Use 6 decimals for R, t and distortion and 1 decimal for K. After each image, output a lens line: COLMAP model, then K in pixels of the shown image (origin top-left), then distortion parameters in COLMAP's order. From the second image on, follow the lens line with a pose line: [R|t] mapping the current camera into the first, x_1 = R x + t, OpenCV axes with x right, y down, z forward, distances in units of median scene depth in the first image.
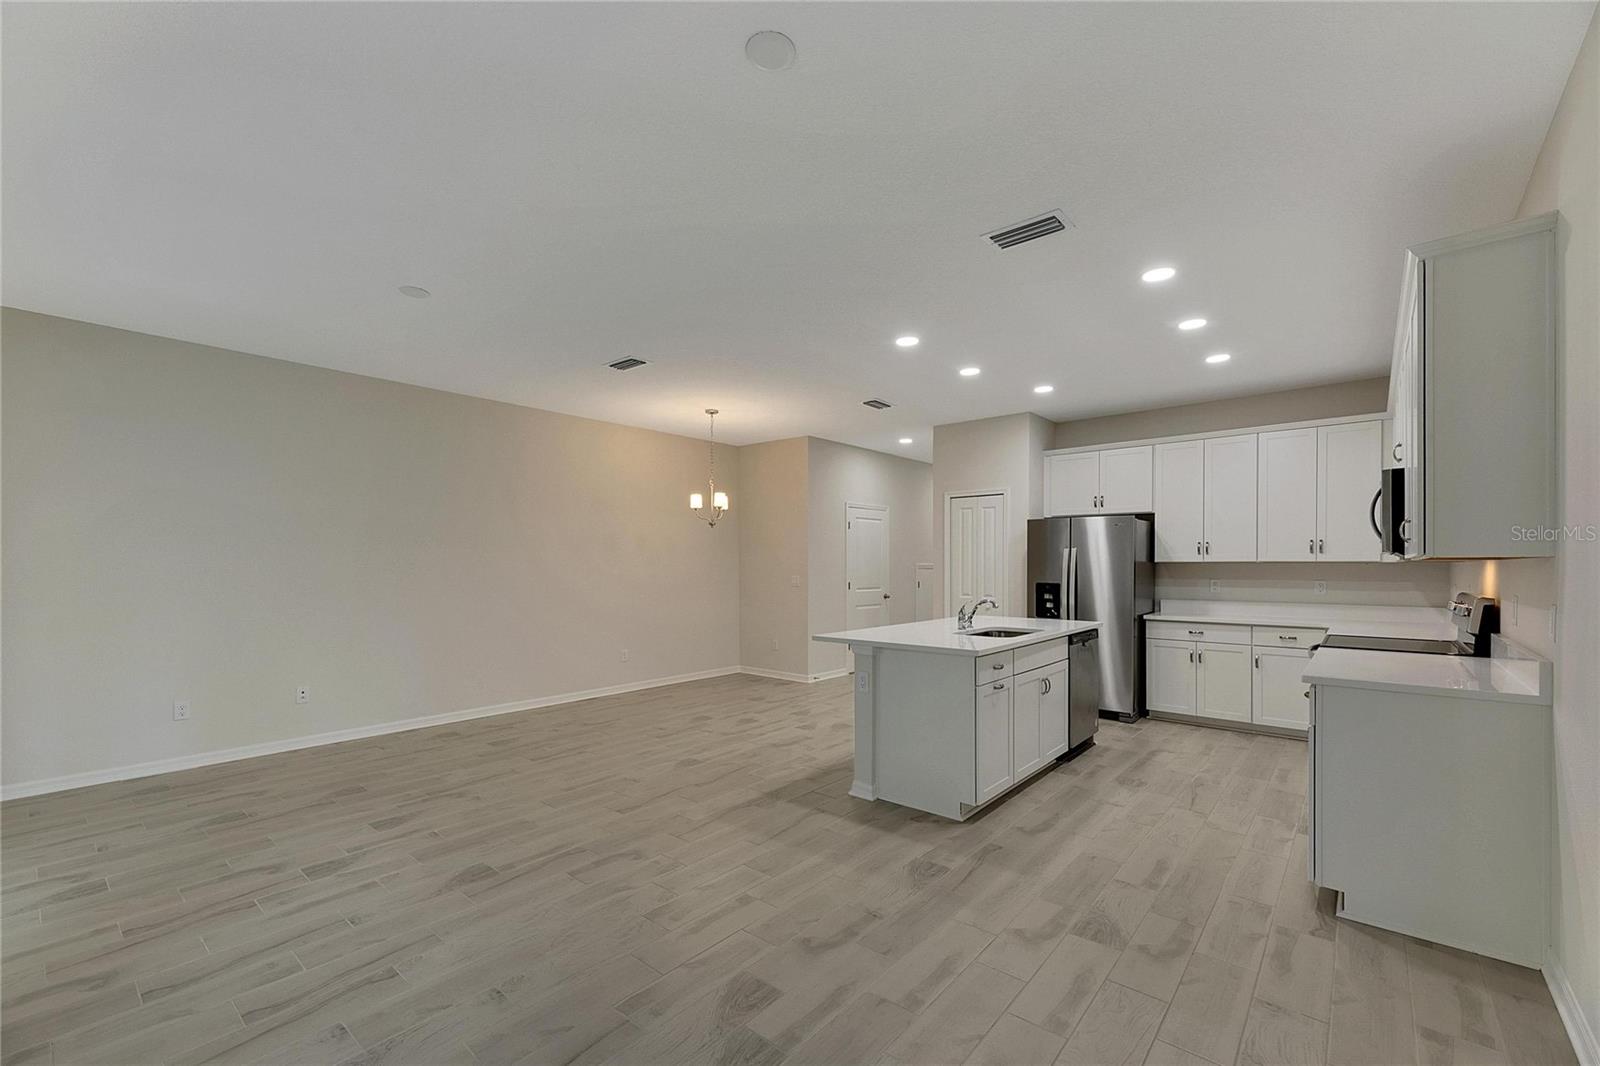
lens RADIAL K [[656.2, 0, 795.6], [0, 656.2, 573.2], [0, 0, 1]] dist [0.011877, -0.003612]
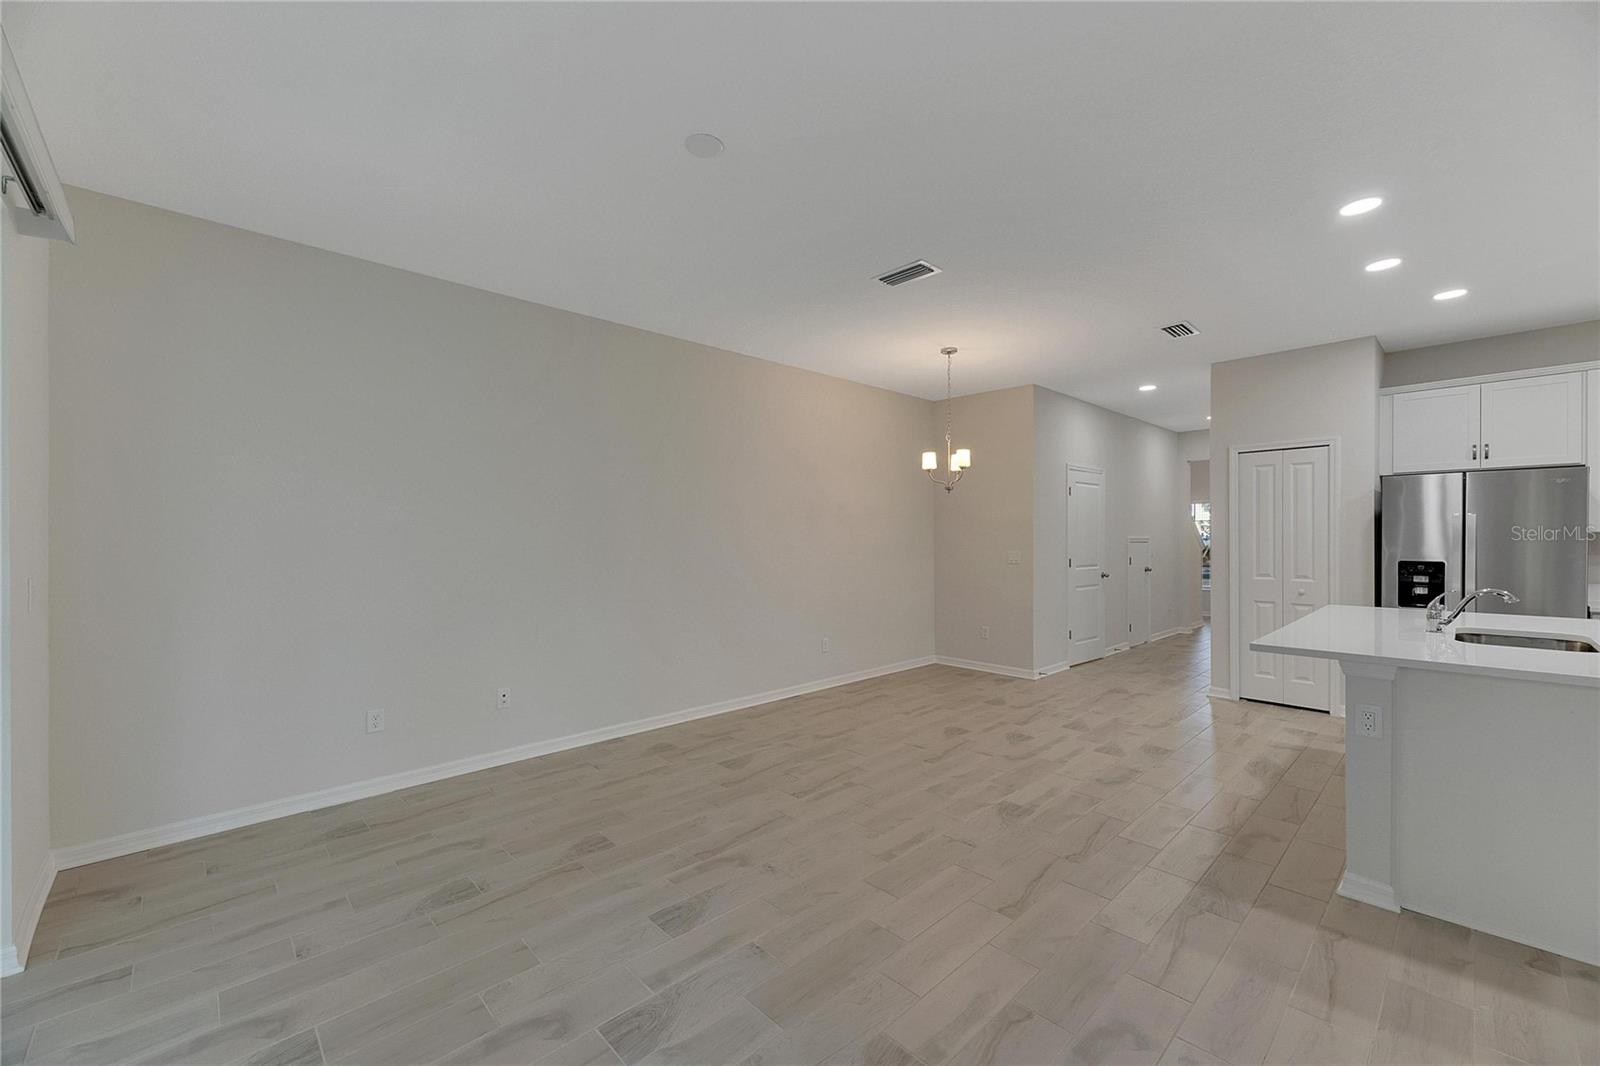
lens RADIAL K [[634.7, 0, 797.5], [0, 634.7, 543.3], [0, 0, 1]] dist [0.006755, -0.000011]
pose [[0.994265, -0.002825, -0.106903, -0.334765], [0.002220, 0.999981, -0.005779, -0.003701], [0.106918, 0.005509, 0.994253, 0.283466]]
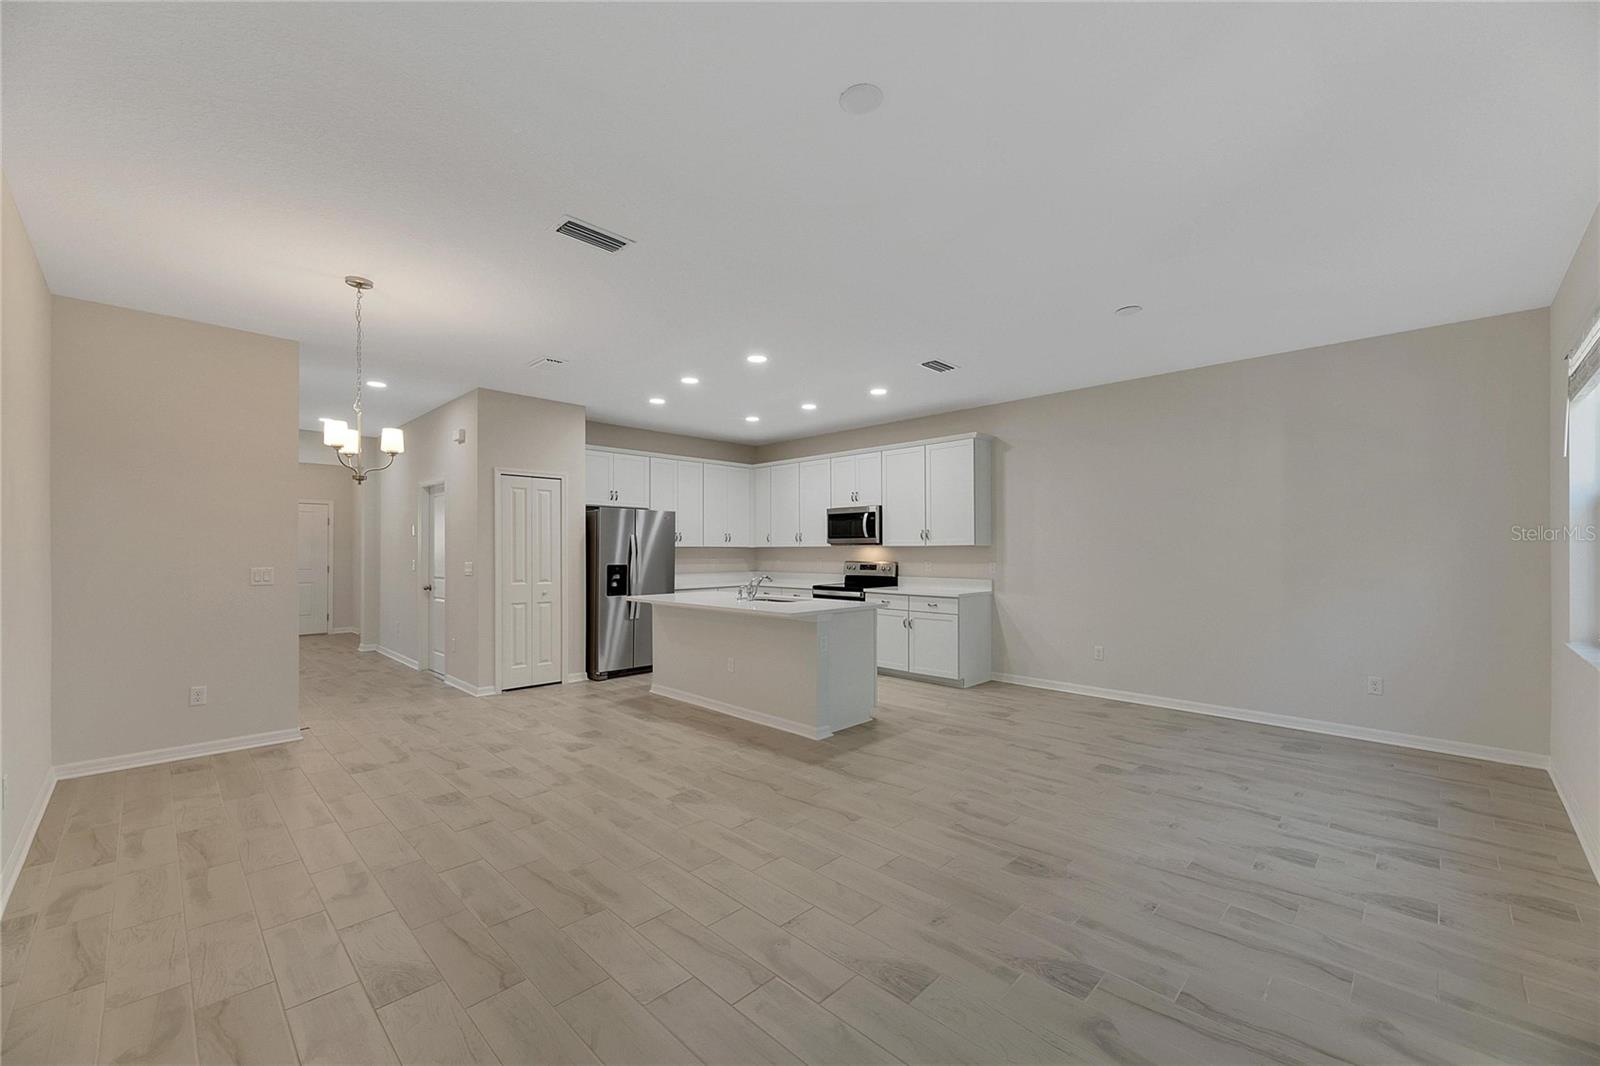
lens RADIAL K [[638.5, 0, 804.2], [0, 638.5, 537.3], [0, 0, 1]] dist [0.020017, -0.006960]
pose [[0.071477, 0.017839, 0.997283, -0.966874], [0.012899, 0.999740, -0.018808, -0.010738], [-0.997359, 0.014208, 0.071228, 0.829798]]
